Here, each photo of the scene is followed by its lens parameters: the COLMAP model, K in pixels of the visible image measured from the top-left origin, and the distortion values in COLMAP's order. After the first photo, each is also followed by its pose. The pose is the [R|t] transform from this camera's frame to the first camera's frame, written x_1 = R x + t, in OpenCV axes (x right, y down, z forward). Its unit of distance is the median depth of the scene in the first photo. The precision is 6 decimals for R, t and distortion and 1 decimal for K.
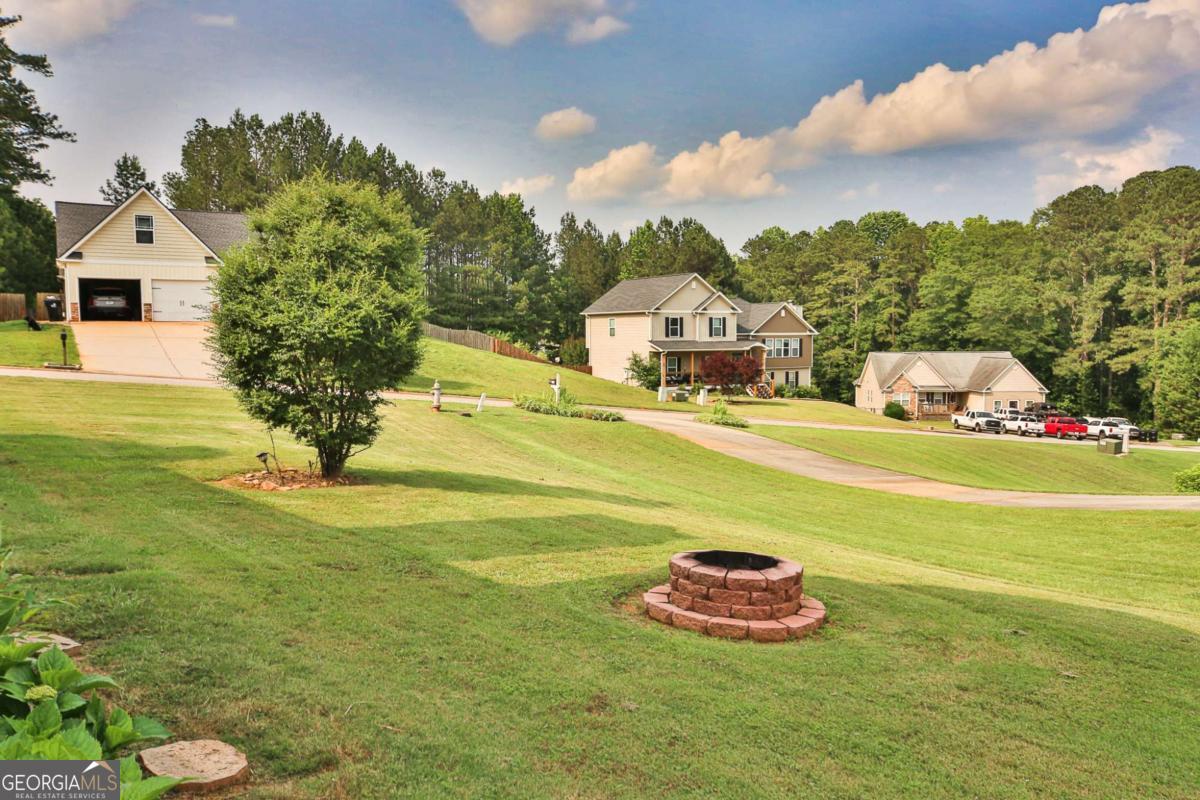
lens RADIAL K [[846.6, 0, 603.4], [0, 846.6, 400.4], [0, 0, 1]] dist [0.001294, 0.003267]
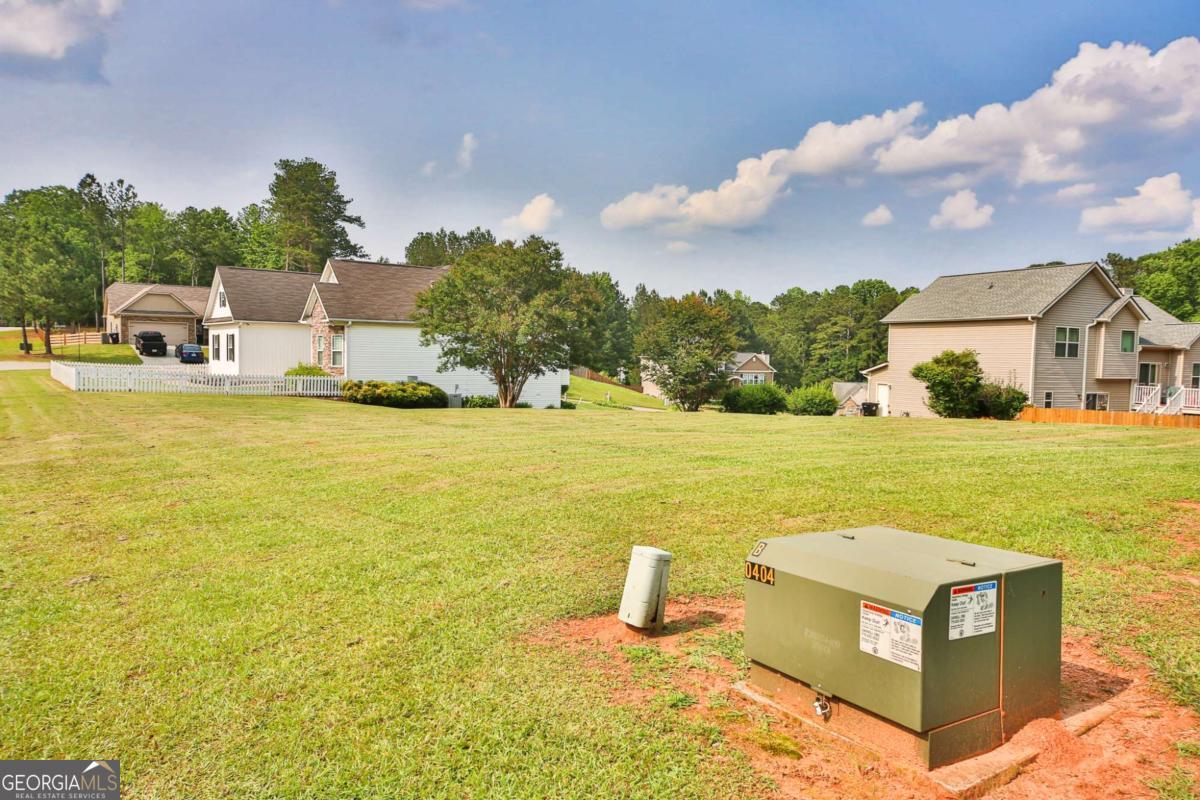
lens RADIAL K [[846.6, 0, 599.1], [0, 846.6, 400.5], [0, 0, 1]] dist [0.001294, 0.003267]
pose [[0.992236, 0.030933, -0.120460, 0.072680], [-0.032921, 0.999352, -0.014542, 0.011220], [0.119932, 0.018395, 0.992612, -0.504364]]
